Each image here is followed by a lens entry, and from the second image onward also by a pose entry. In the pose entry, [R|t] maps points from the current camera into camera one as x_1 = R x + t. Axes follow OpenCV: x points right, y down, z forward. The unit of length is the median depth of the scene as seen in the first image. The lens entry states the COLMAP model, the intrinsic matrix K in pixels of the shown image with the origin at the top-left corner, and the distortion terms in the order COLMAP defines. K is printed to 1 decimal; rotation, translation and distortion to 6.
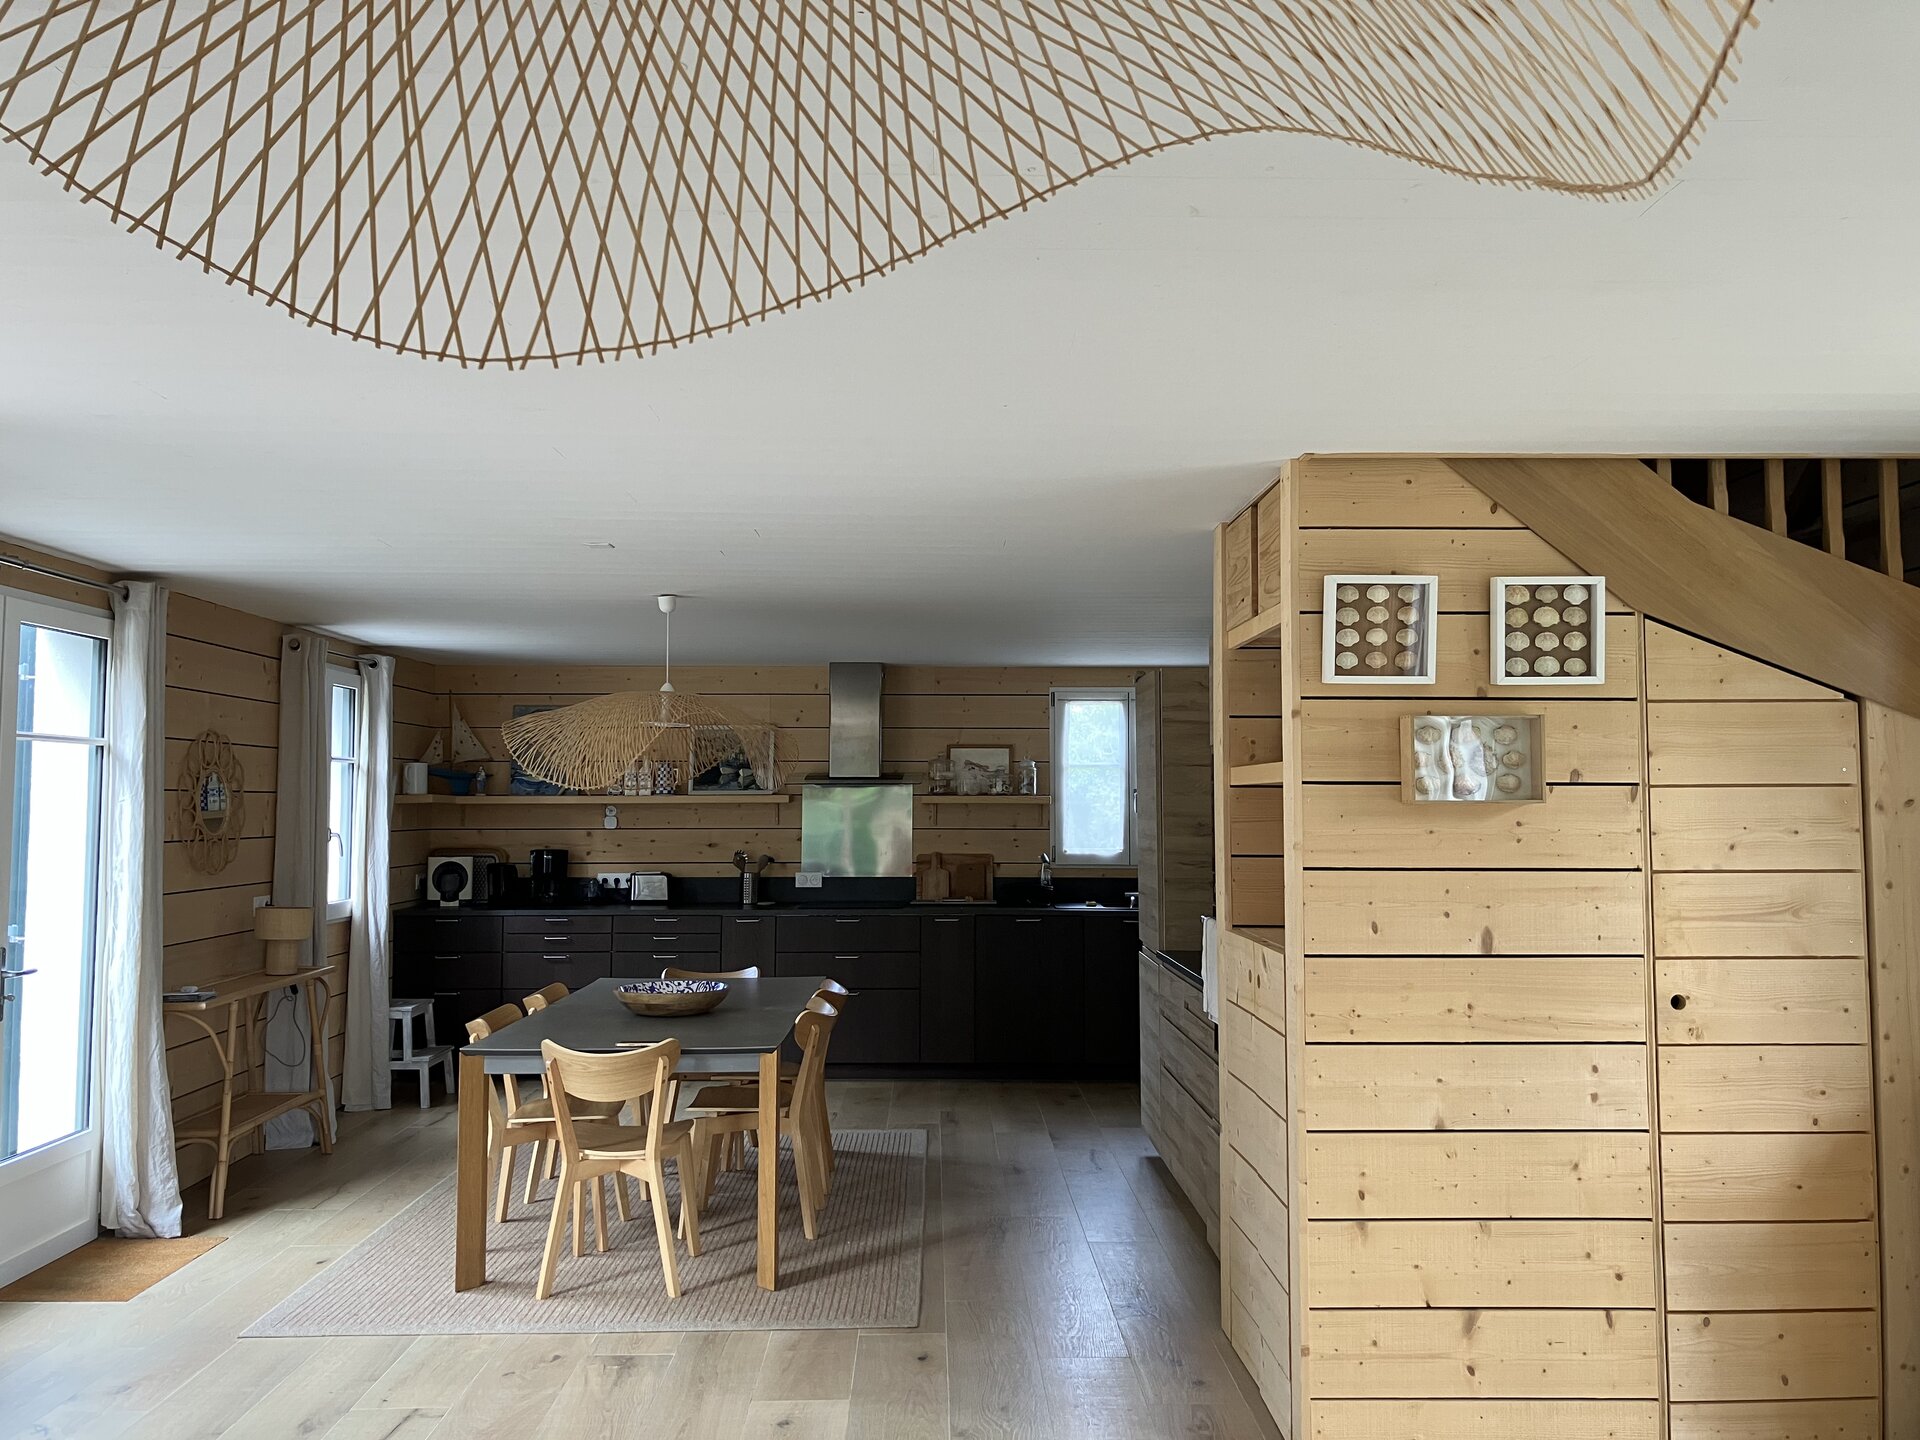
lens RADIAL K [[1574.0, 0, 959.9], [0, 1574.0, 723.4], [0, 0, 1]] dist [0.051825, 0.004740]
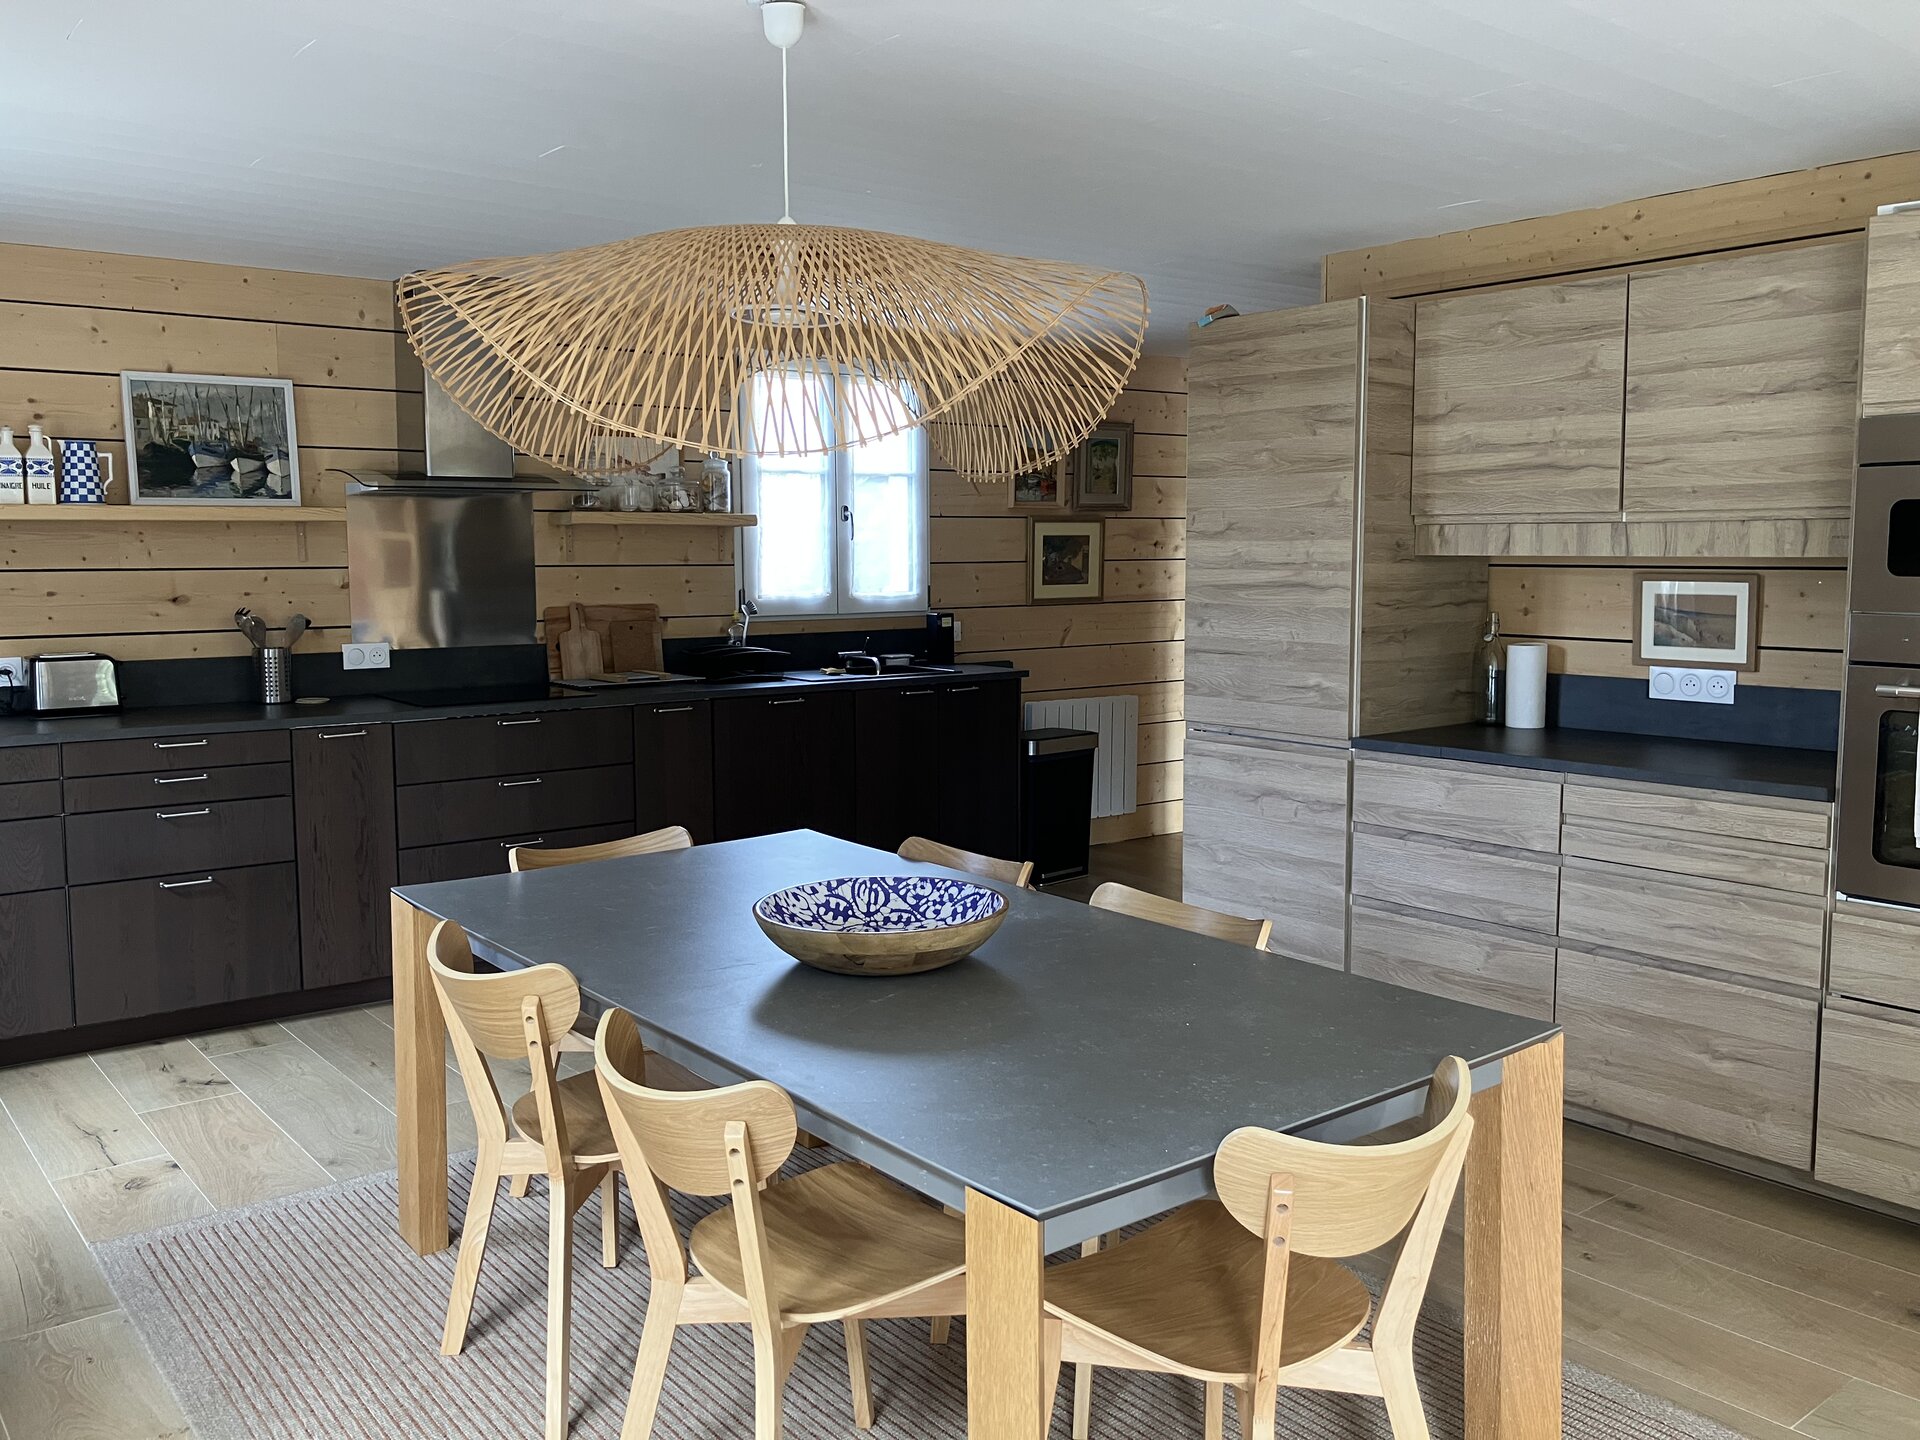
lens RADIAL K [[1574.0, 0, 960.2], [0, 1574.0, 711.5], [0, 0, 1]] dist [0.051825, 0.004740]
pose [[0.793432, -0.067656, 0.604887, -0.279368], [-0.026242, 0.989077, 0.145048, 0.029187], [-0.608093, -0.130959, 0.782989, 0.407959]]
